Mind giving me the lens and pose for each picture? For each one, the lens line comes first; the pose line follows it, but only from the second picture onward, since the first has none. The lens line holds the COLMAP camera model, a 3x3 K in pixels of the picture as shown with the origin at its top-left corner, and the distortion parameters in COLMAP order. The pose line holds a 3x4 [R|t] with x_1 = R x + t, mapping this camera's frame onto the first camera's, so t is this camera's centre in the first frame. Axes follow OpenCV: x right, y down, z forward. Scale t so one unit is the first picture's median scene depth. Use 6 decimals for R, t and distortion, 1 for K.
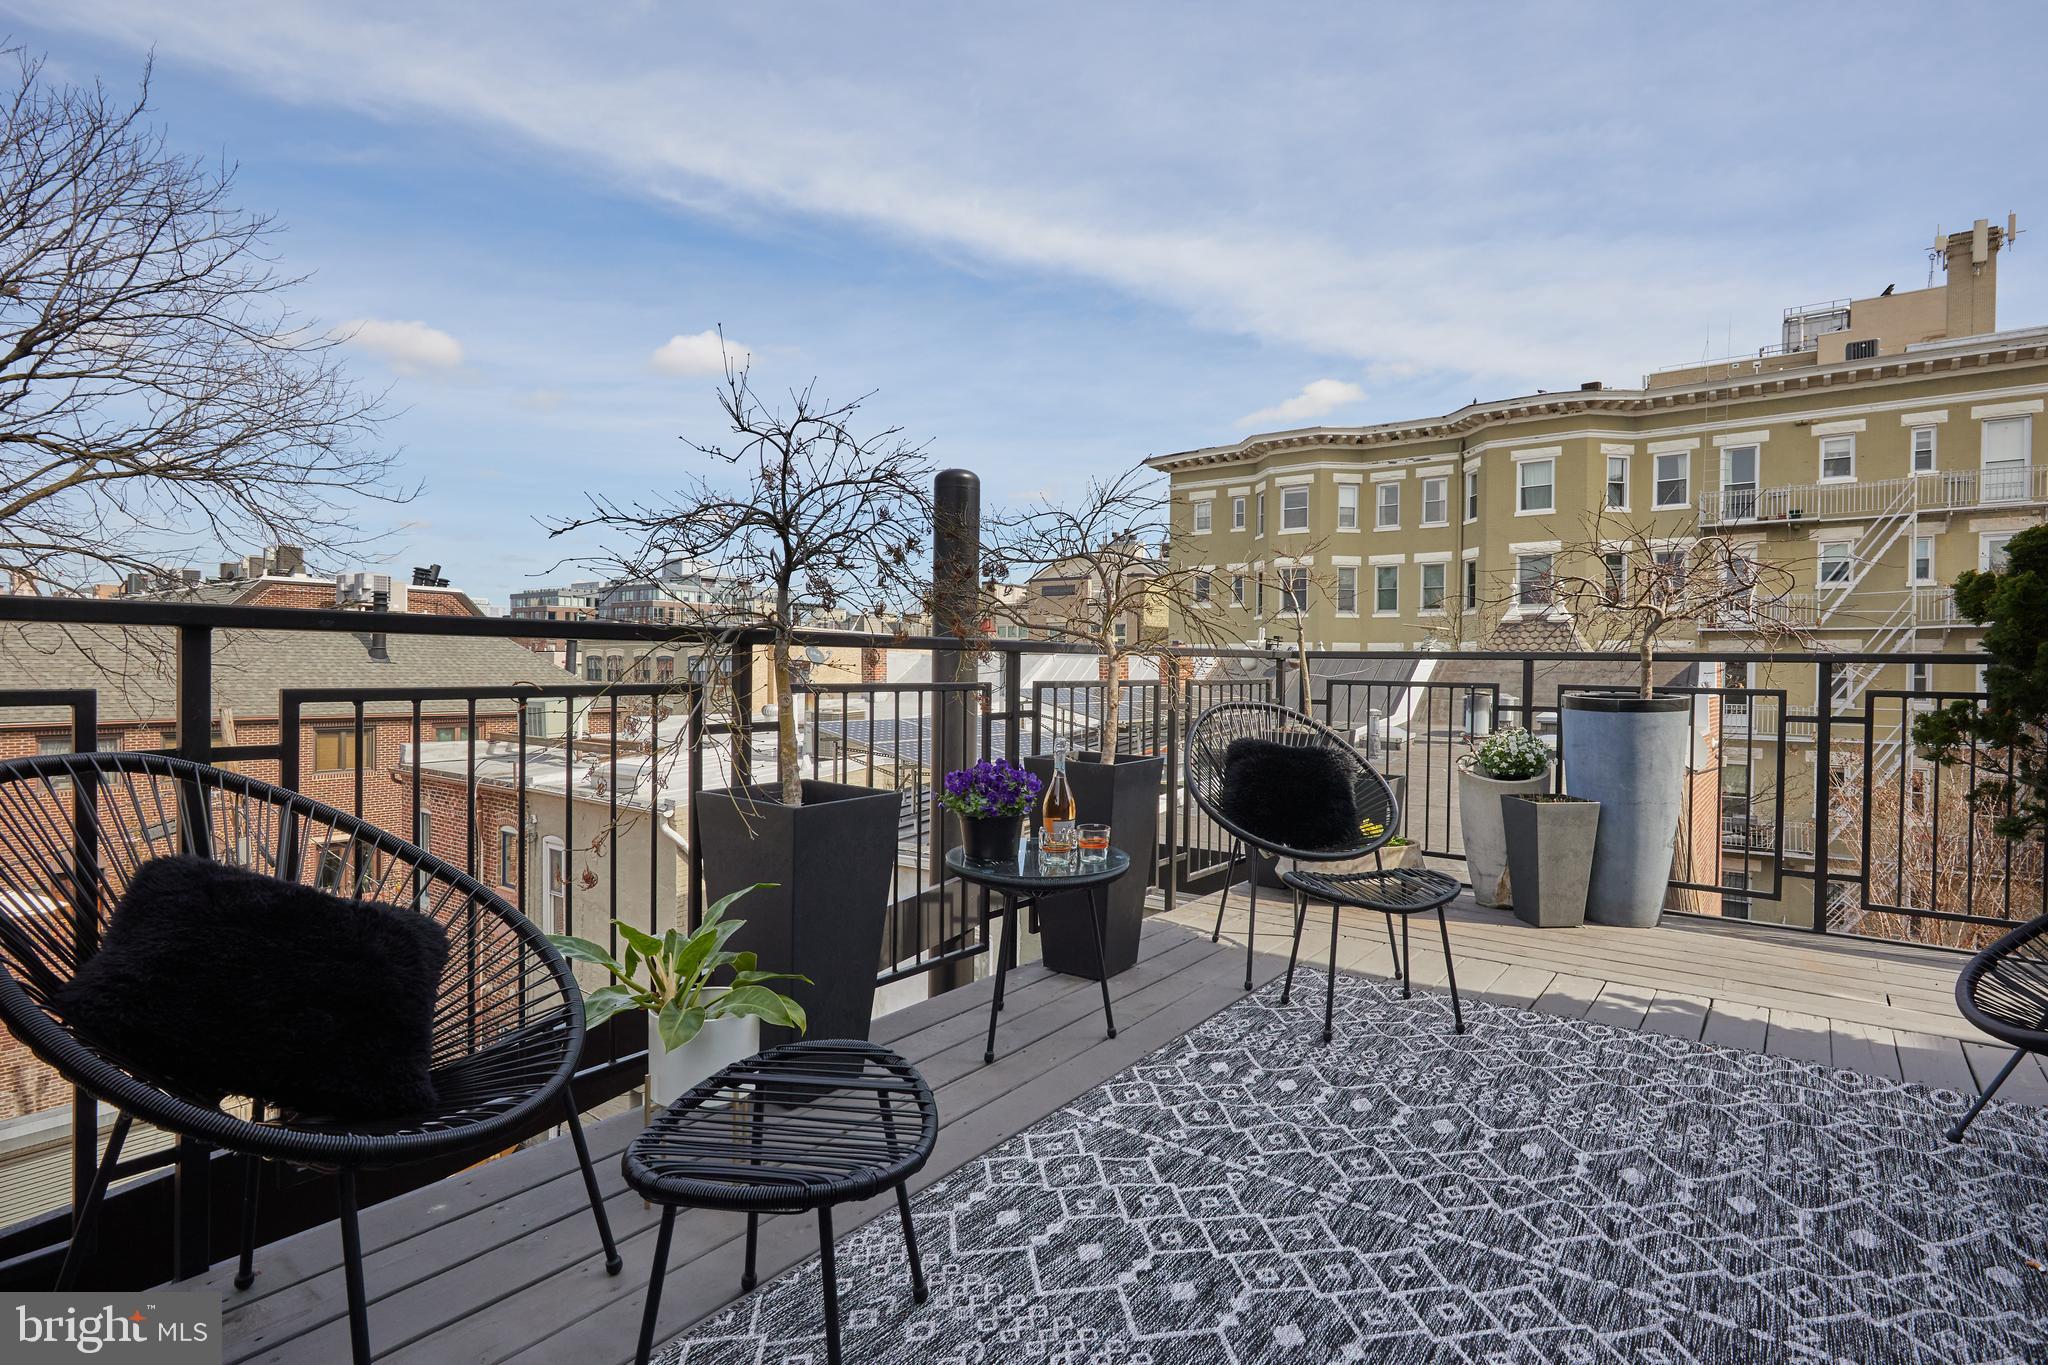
lens RADIAL K [[1018.8, 0, 1031.3], [0, 1018.8, 673.1], [0, 0, 1]] dist [0.003091, 0.000824]
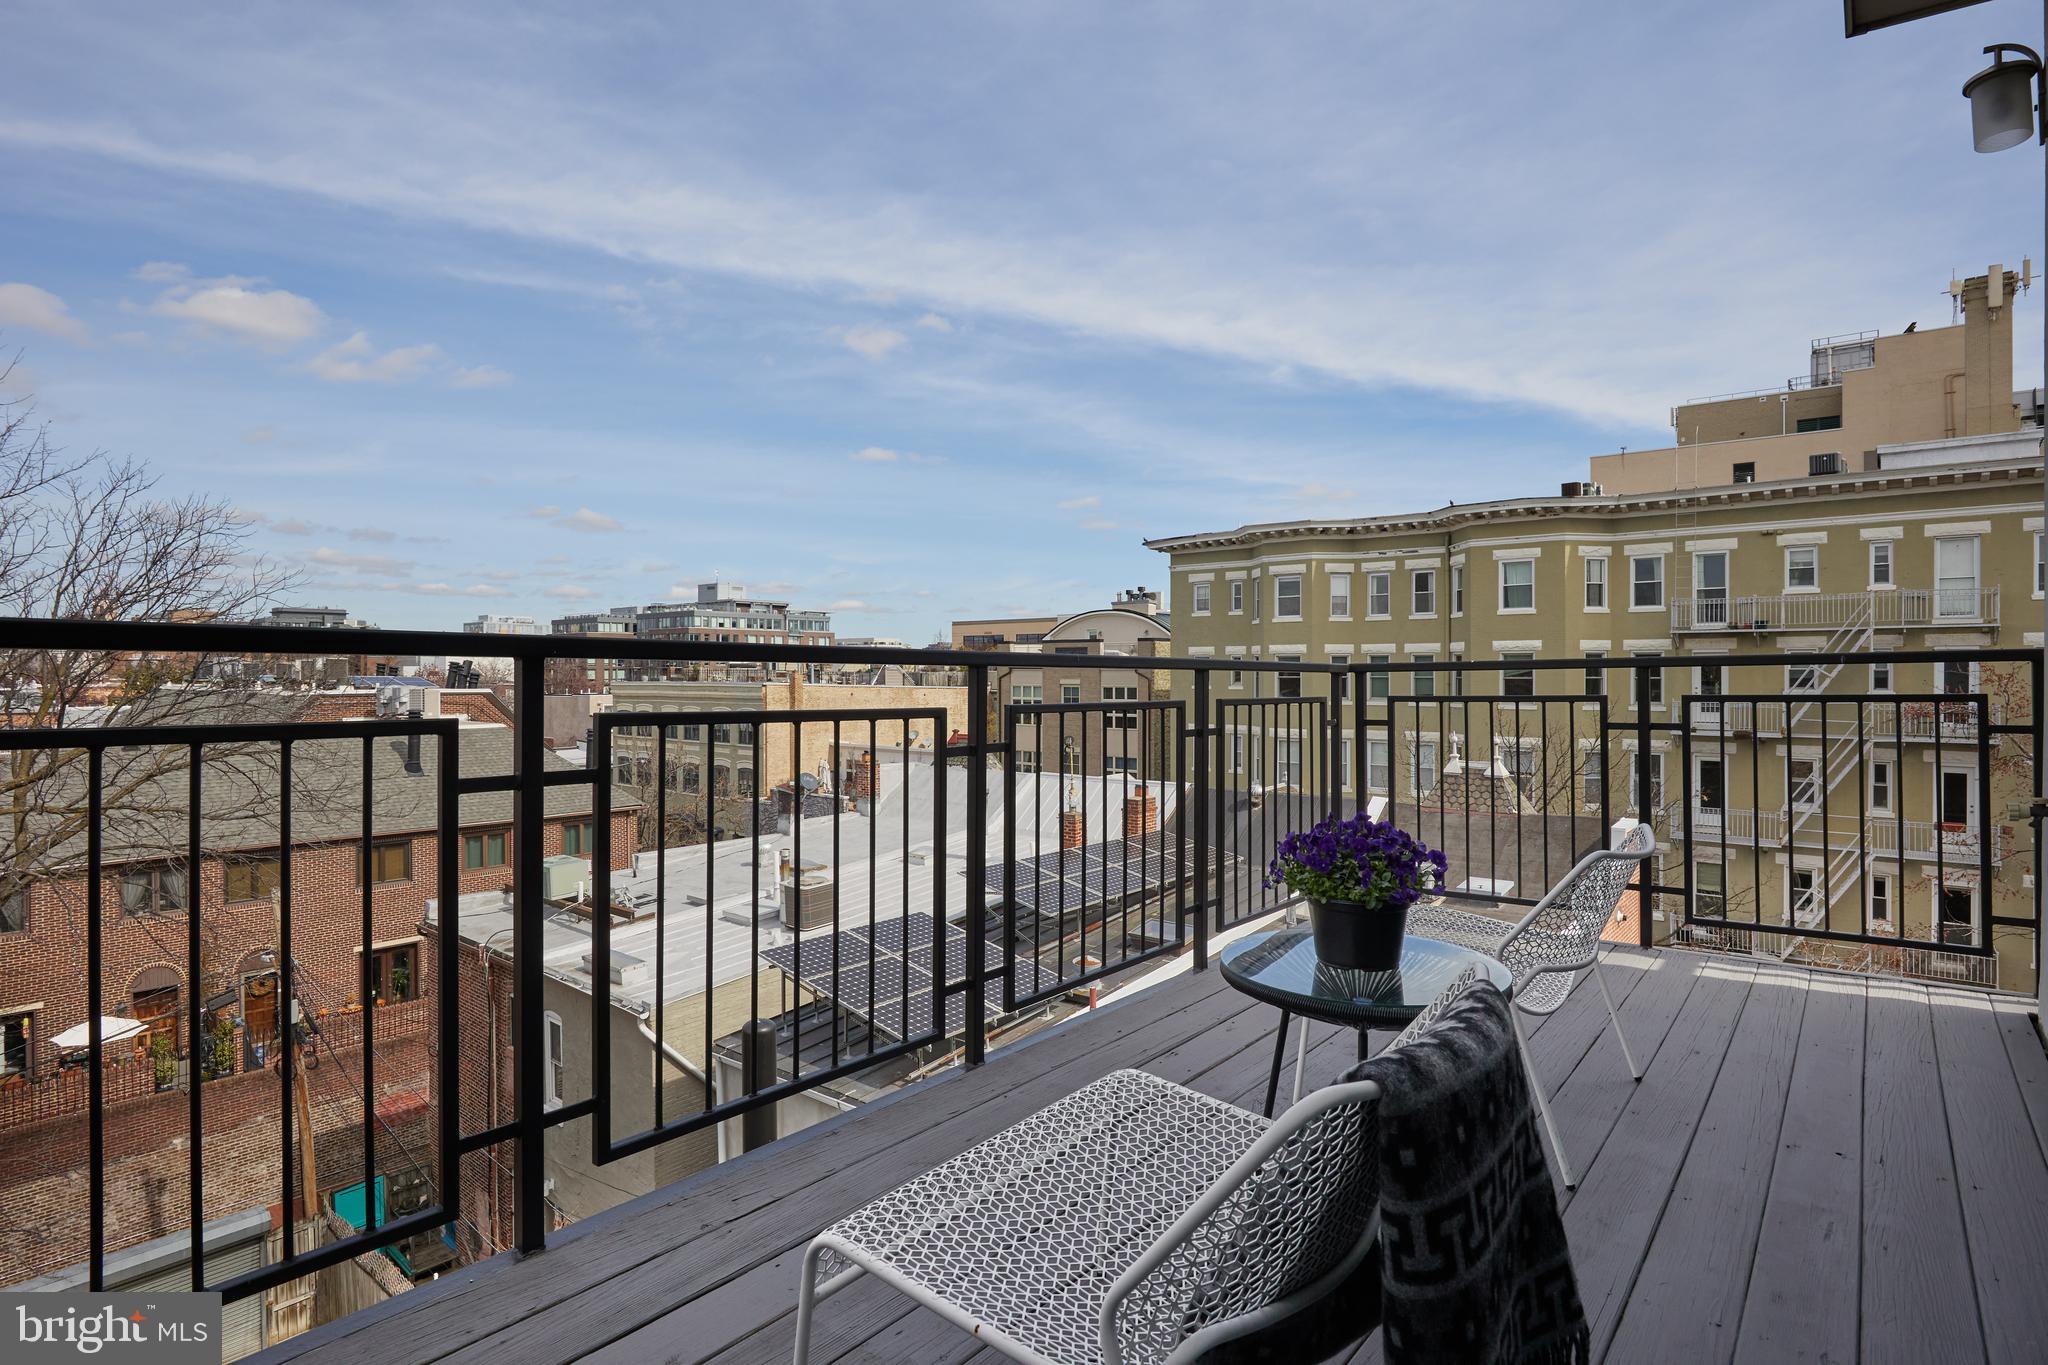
lens RADIAL K [[1039.8, 0, 1030.4], [0, 1039.8, 675.6], [0, 0, 1]] dist [-0.030593, 0.008899]
pose [[0.999082, -0.010378, -0.041562, 0.358848], [0.010172, 0.999935, -0.005165, -0.661349], [0.041613, 0.004738, 0.999123, -0.373694]]
